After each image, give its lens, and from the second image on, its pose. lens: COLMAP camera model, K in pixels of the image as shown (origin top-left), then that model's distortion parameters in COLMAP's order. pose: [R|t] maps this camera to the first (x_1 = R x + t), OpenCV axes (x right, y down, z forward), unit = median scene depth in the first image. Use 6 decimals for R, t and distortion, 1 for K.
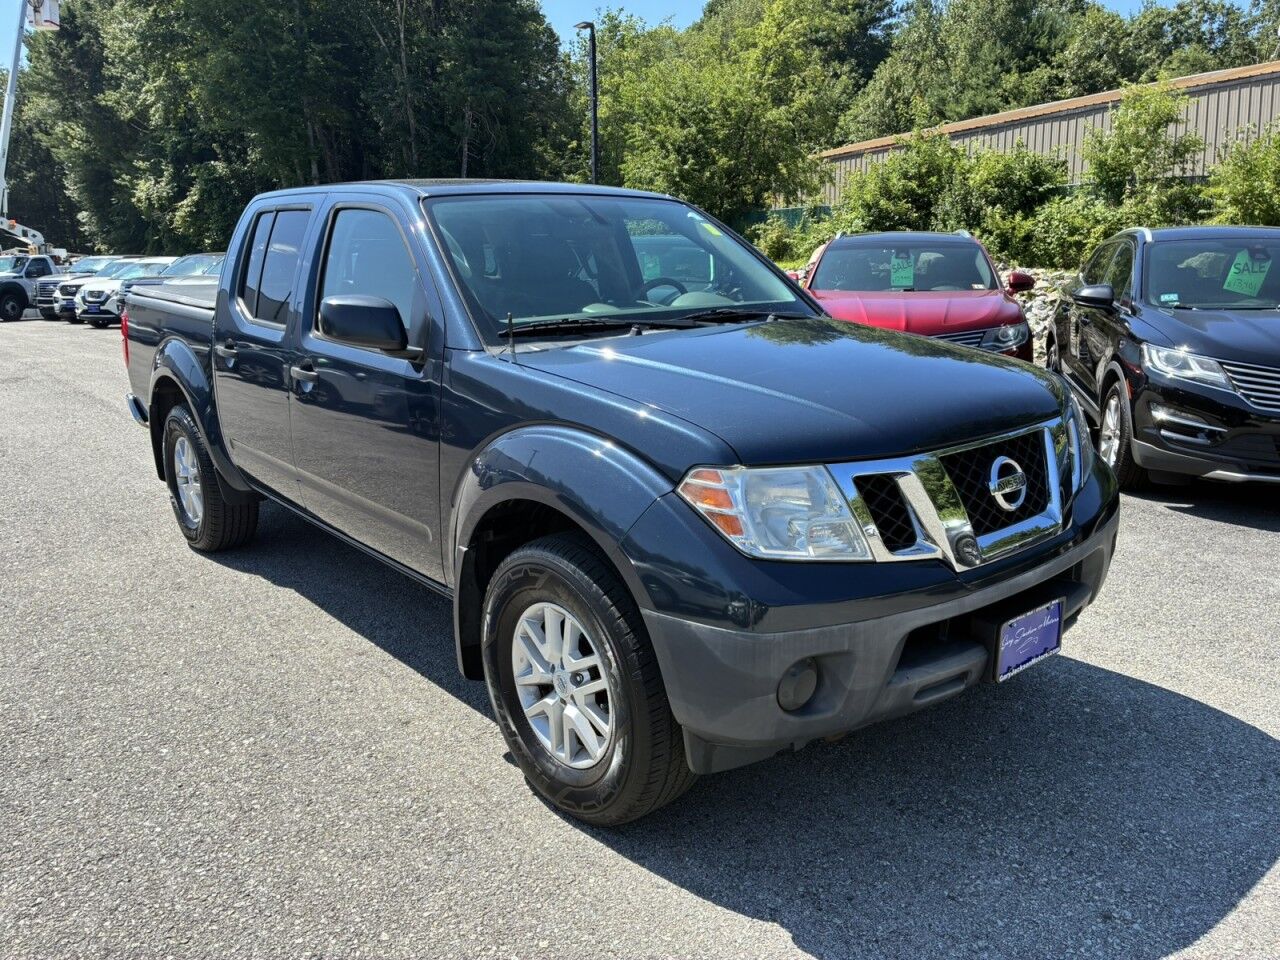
lens RADIAL K [[974.2, 0, 633.5], [0, 974.2, 453.9], [0, 0, 1]] dist [0.056294, -0.069455]
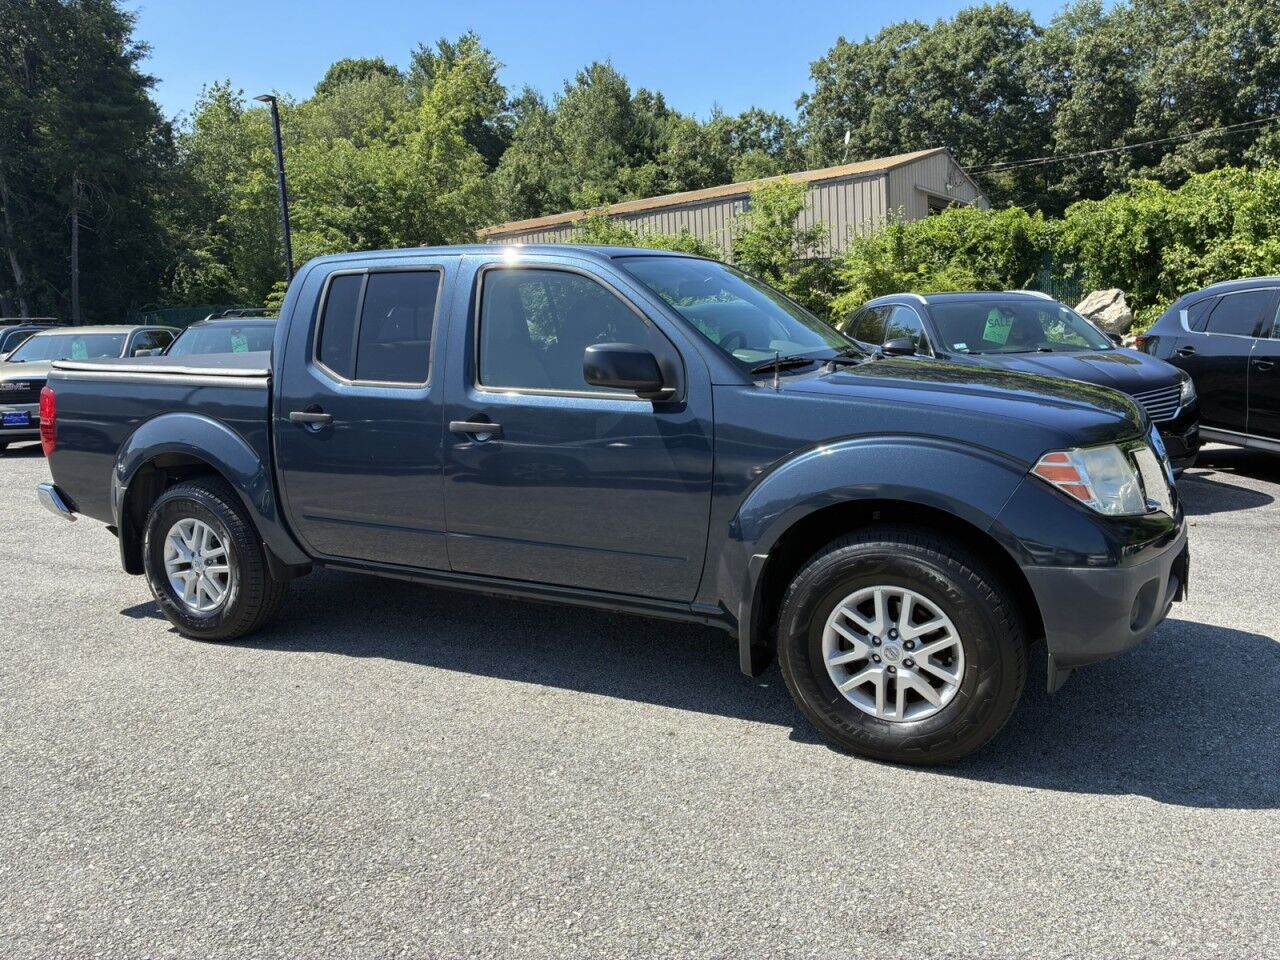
lens RADIAL K [[974.2, 0, 642.2], [0, 974.2, 454.3], [0, 0, 1]] dist [0.056294, -0.069455]
pose [[0.924368, -0.067785, 0.375431, -0.092812], [0.096458, 0.993640, -0.058092, 0.003976], [-0.369105, 0.089912, 0.925028, -0.002057]]
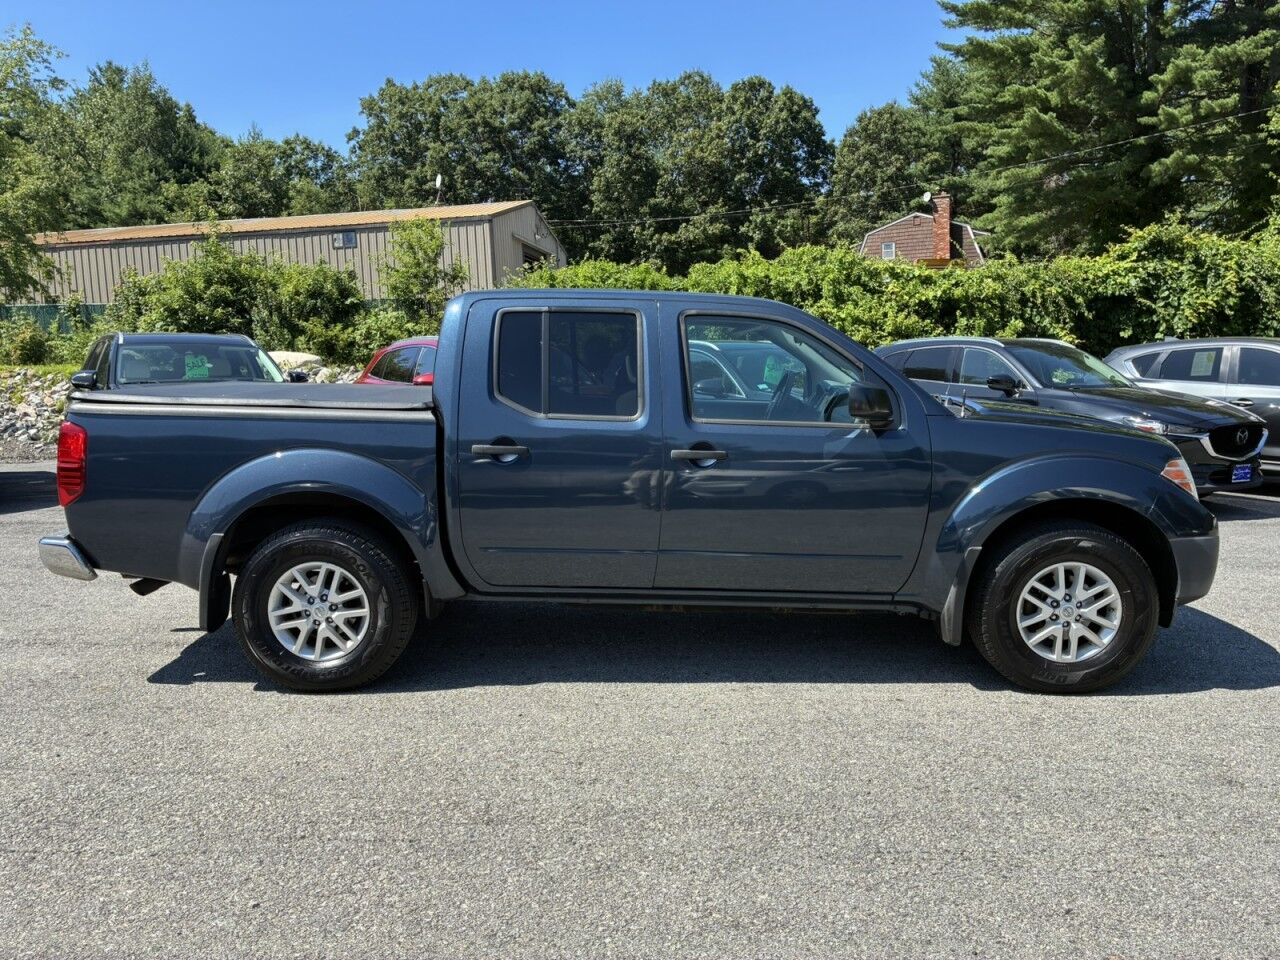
lens RADIAL K [[974.2, 0, 643.5], [0, 974.2, 445.2], [0, 0, 1]] dist [0.056294, -0.069455]
pose [[0.653349, -0.062560, 0.754468, -0.206434], [0.147834, 0.987937, -0.046101, -0.008100], [-0.742483, 0.141656, 0.654716, 0.048644]]
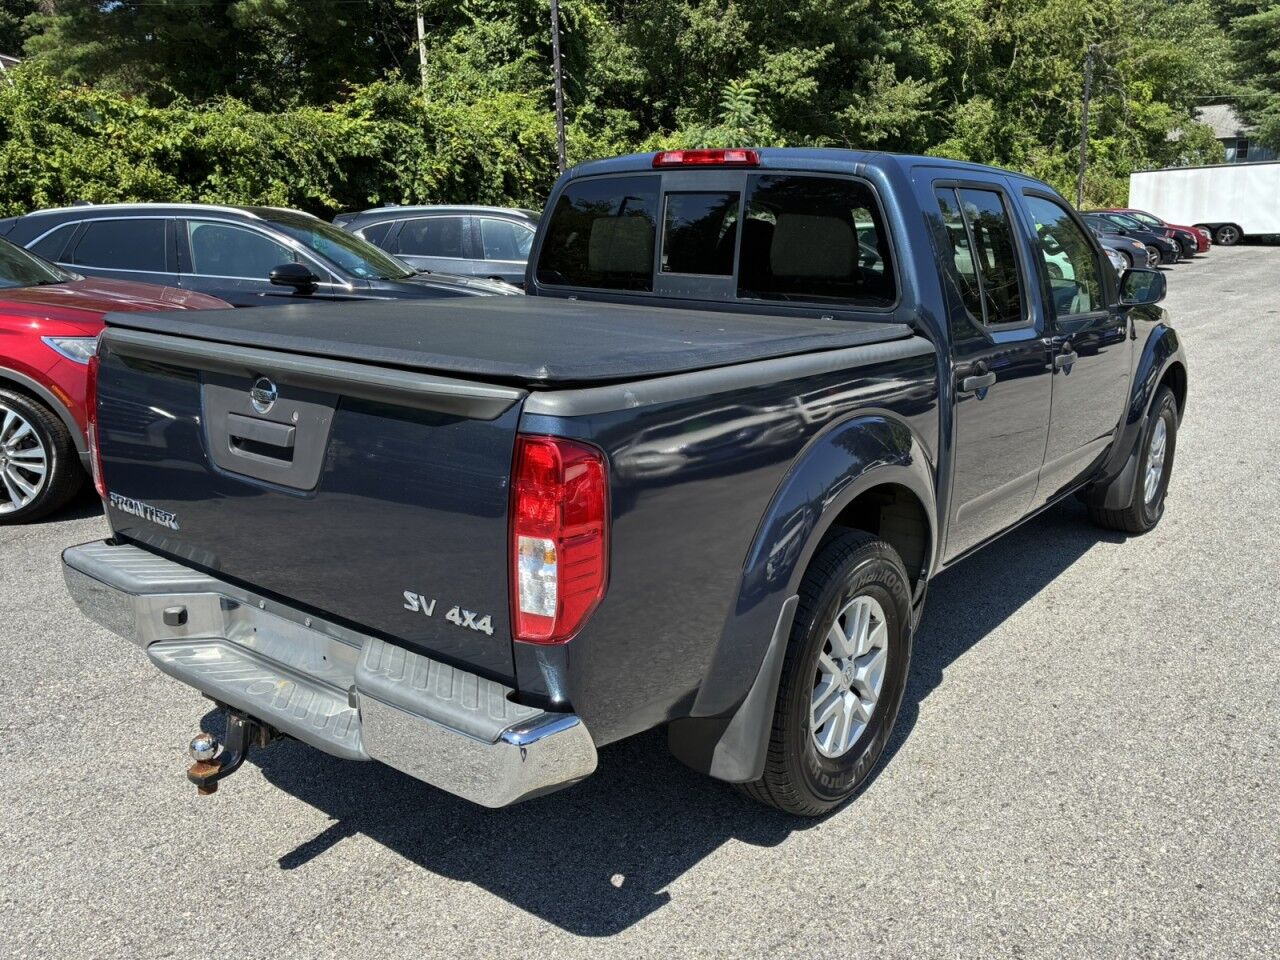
lens RADIAL K [[1037.4, 0, 663.0], [0, 1037.4, 470.0], [0, 0, 1]] dist [0.054731, -0.063496]
pose [[-0.222522, -0.224088, 0.948825, -0.215033], [0.193787, 0.943640, 0.268311, -0.057324], [-0.955474, 0.243575, -0.166556, 0.266483]]
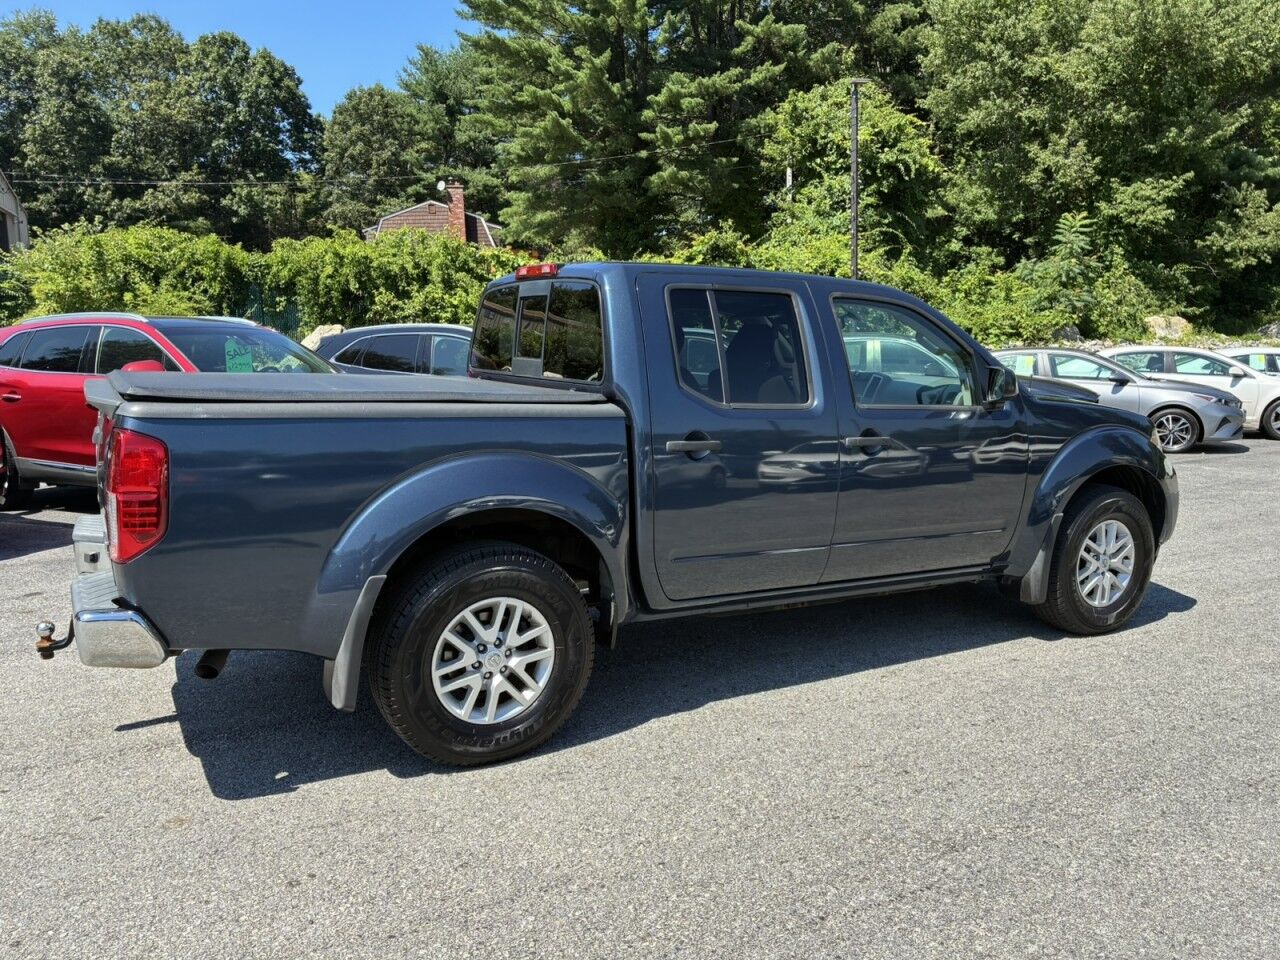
lens RADIAL K [[974.2, 0, 649.2], [0, 974.2, 468.6], [0, 0, 1]] dist [0.056294, -0.069455]
pose [[0.182183, -0.113194, 0.976727, -0.245510], [0.187791, 0.979072, 0.078439, -0.030953], [-0.965165, 0.169130, 0.199627, 0.169569]]
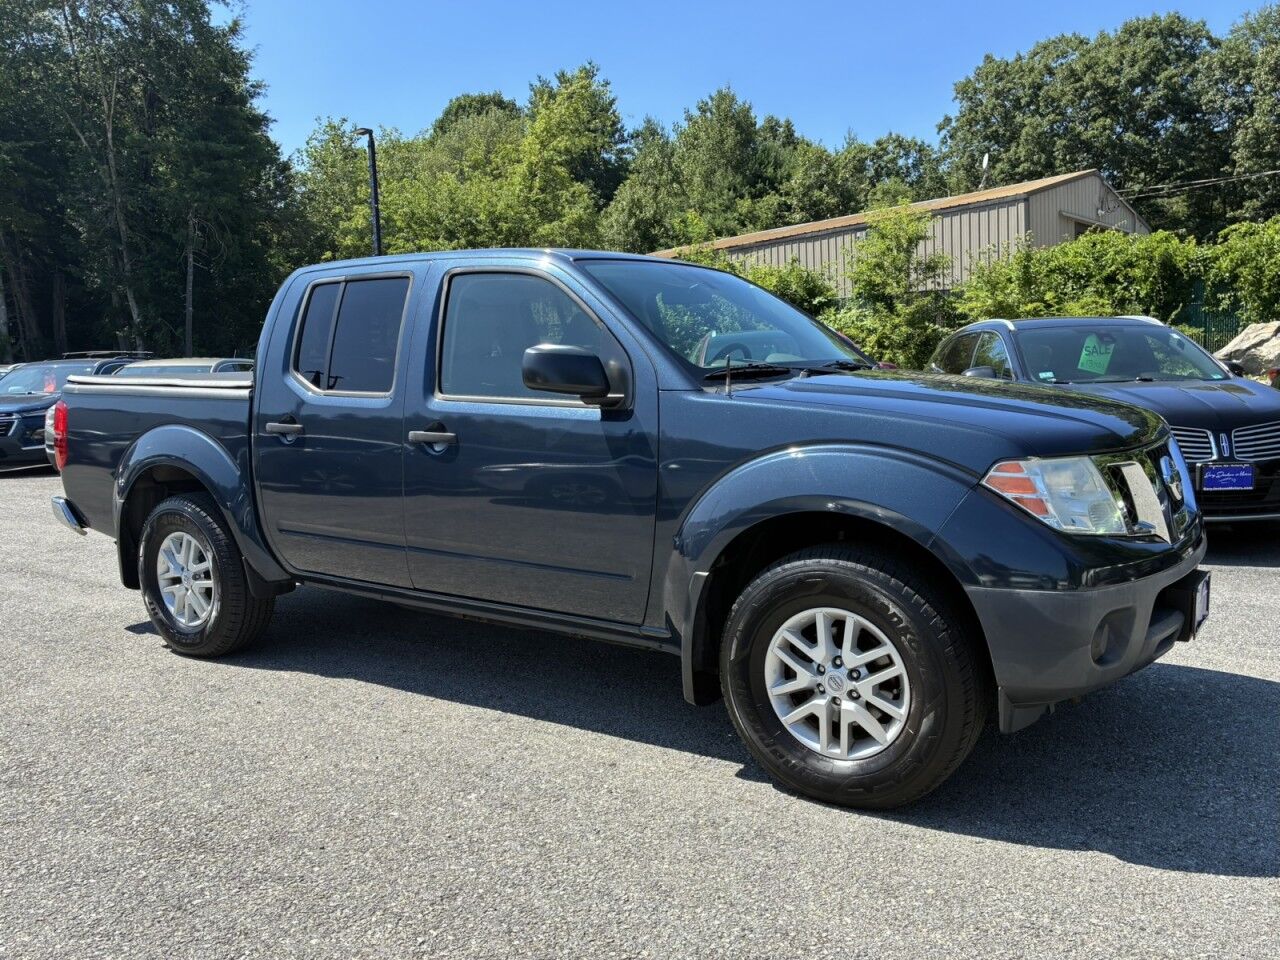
lens RADIAL K [[1037.4, 0, 640.7], [0, 1037.4, 482.1], [0, 0, 1]] dist [0.054731, -0.063496]
pose [[0.964200, -0.042592, 0.261732, -0.067800], [0.068339, 0.993588, -0.090066, 0.012129], [-0.256218, 0.104728, 0.960929, -0.009546]]
